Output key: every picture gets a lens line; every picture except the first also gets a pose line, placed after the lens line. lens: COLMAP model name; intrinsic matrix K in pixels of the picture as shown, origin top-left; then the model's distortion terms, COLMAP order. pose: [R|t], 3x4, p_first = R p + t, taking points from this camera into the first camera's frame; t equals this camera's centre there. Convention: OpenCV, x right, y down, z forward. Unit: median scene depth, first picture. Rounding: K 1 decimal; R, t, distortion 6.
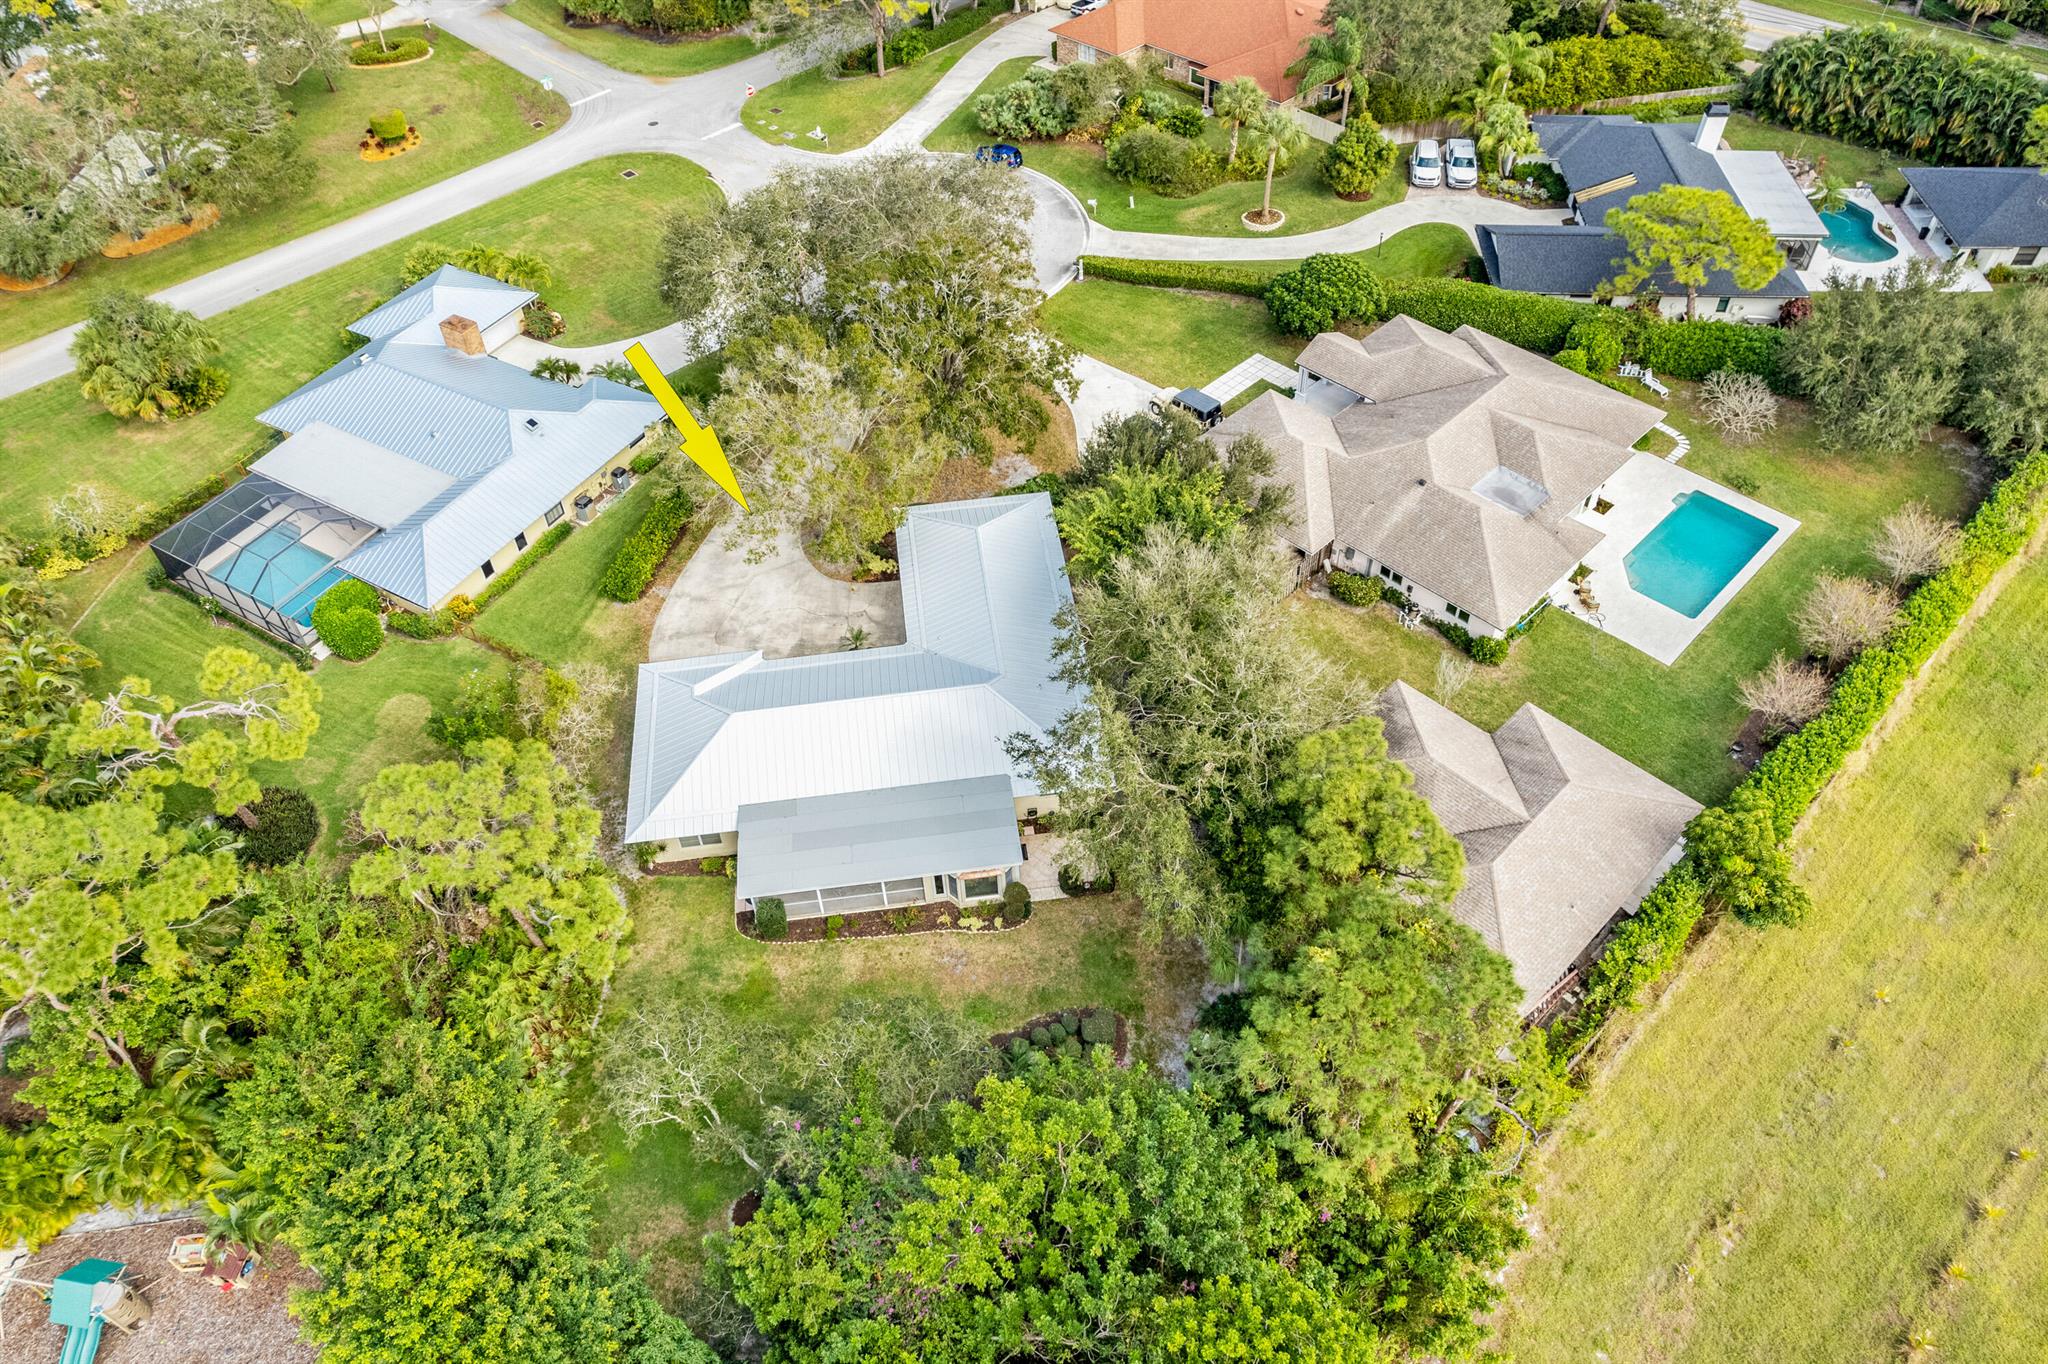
lens RADIAL K [[1470.3, 0, 1059.6], [0, 1470.3, 694.2], [0, 0, 1]] dist [-0.079075, 0.096947]
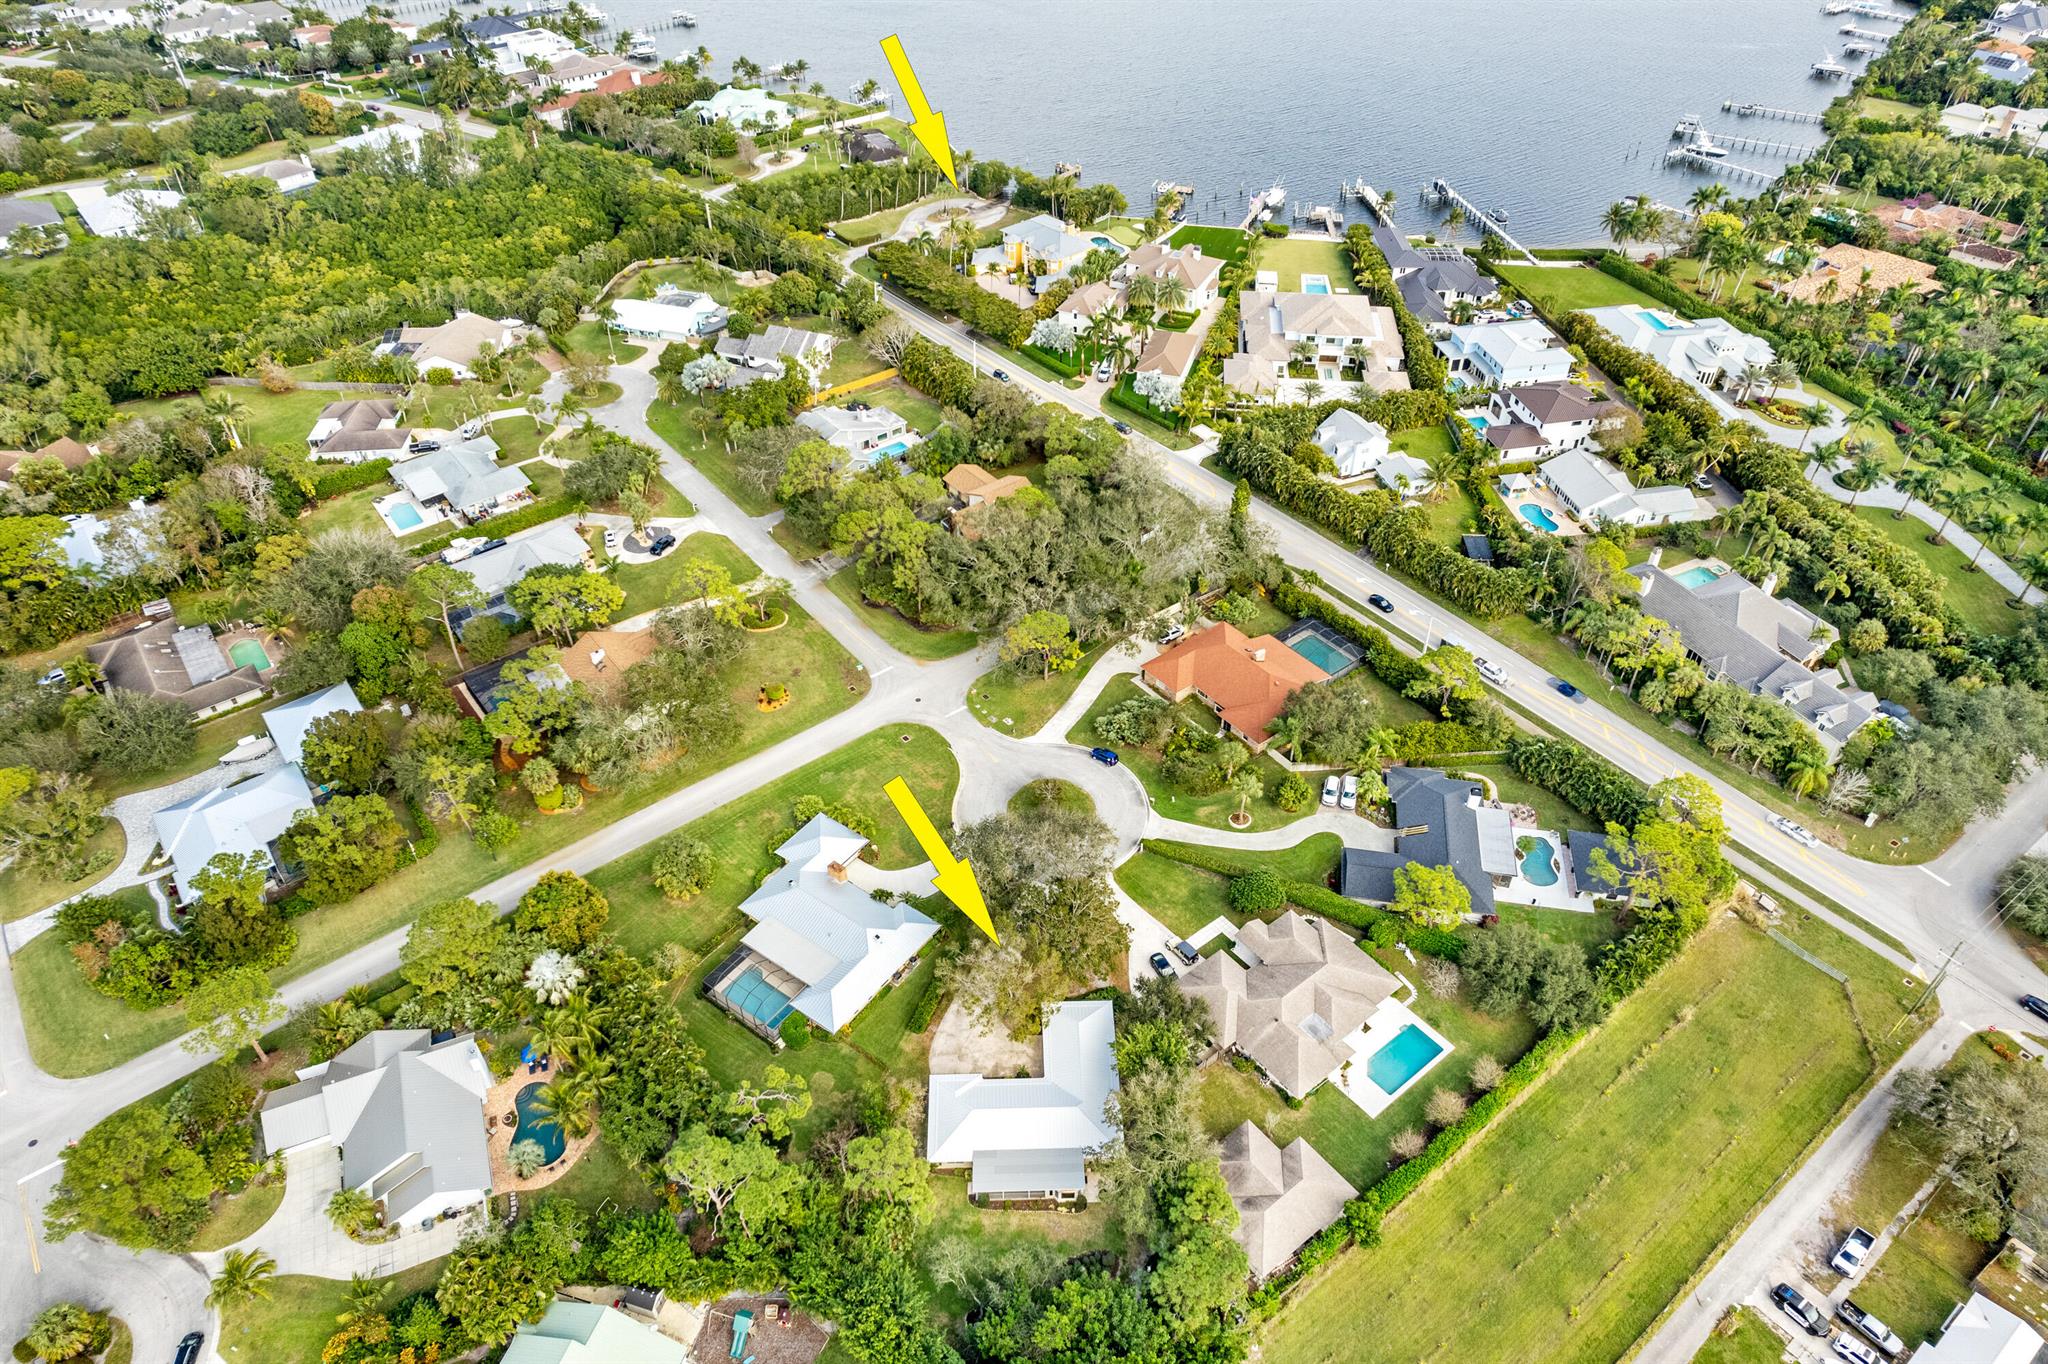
lens RADIAL K [[1470.3, 0, 1059.6], [0, 1470.3, 694.2], [0, 0, 1]] dist [-0.079075, 0.096947]
pose [[0.994715, 0.079498, -0.064981, 0.026111], [-0.084560, 0.993260, -0.079270, -0.512924], [0.058241, 0.084346, 0.994733, -1.530693]]
